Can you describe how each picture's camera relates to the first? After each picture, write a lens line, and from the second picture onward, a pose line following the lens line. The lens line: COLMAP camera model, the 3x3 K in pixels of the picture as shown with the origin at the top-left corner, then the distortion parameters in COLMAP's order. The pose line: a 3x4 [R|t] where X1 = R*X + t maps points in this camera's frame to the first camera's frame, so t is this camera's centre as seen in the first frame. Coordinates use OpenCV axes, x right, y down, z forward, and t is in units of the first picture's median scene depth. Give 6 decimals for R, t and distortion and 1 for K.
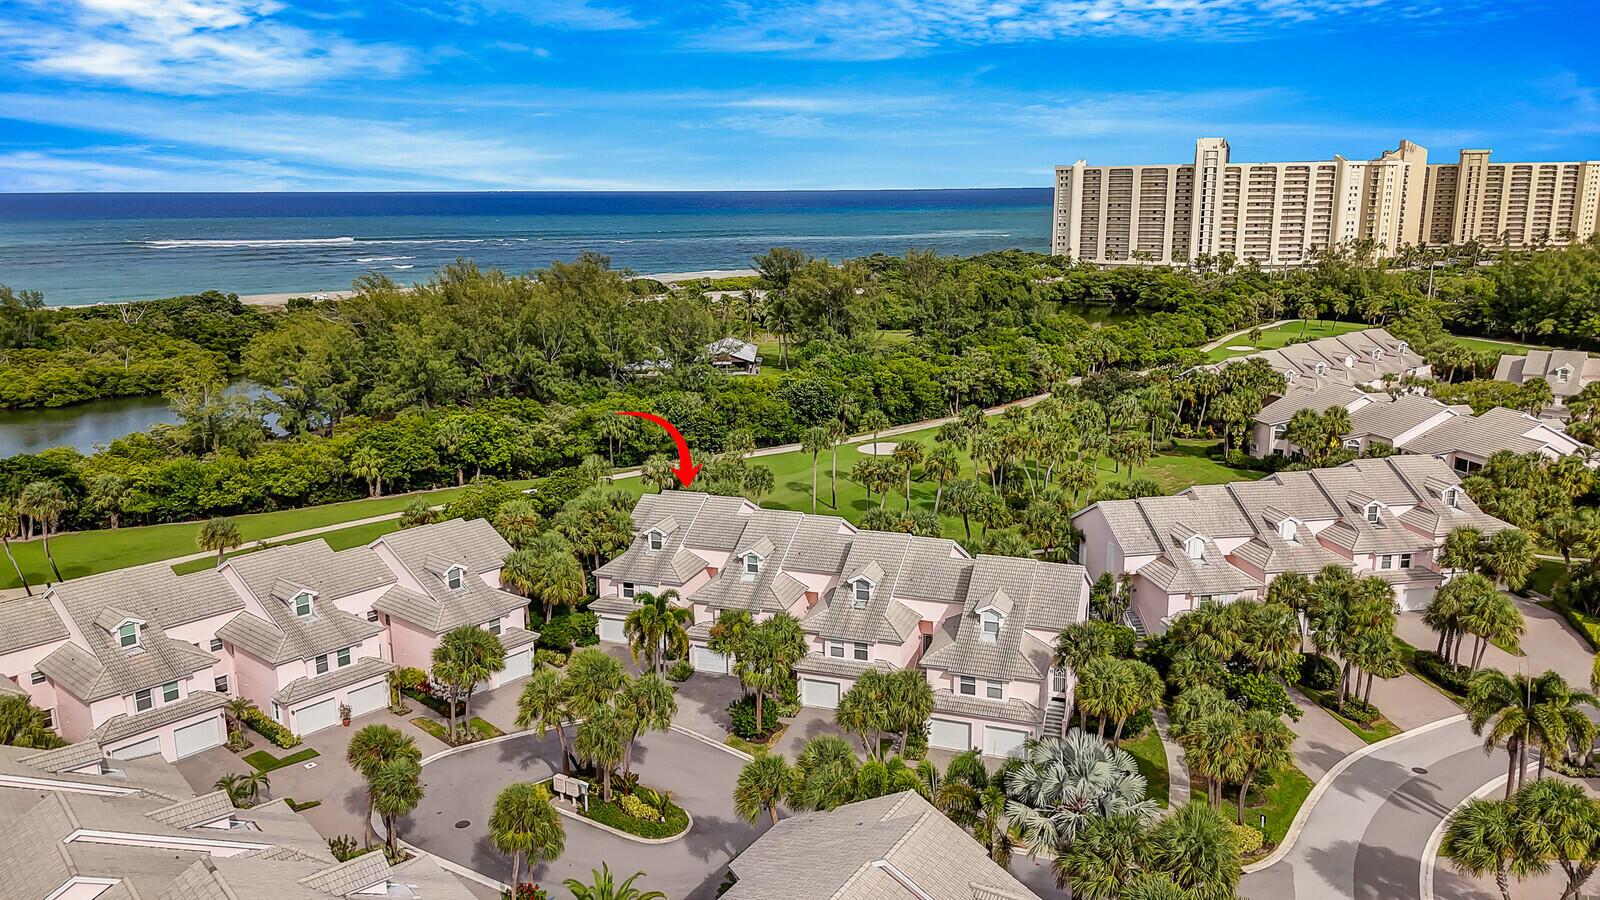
lens RADIAL K [[1201.2, 0, 798.7], [0, 1201.2, 458.9], [0, 0, 1]] dist [0.037866, -0.023742]
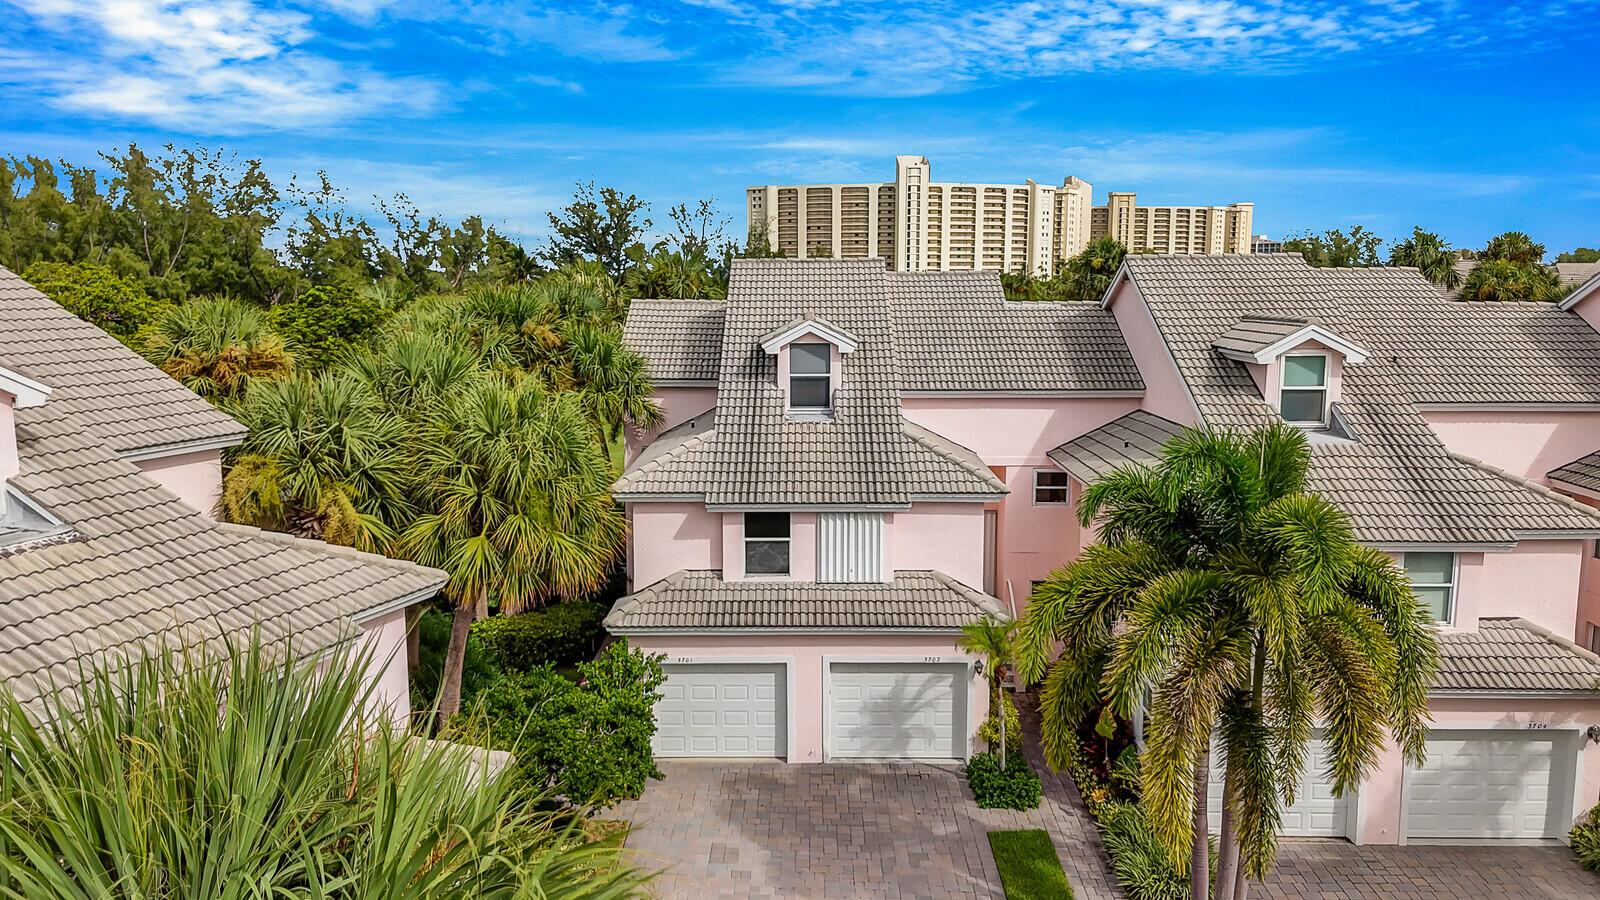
lens RADIAL K [[1201.2, 0, 801.3], [0, 1201.2, 445.8], [0, 0, 1]] dist [0.037866, -0.023742]
pose [[0.946591, -0.039248, 0.320040, -0.121343], [0.066895, 0.994873, -0.075852, 0.061006], [-0.315422, 0.093210, 0.944363, 0.428036]]
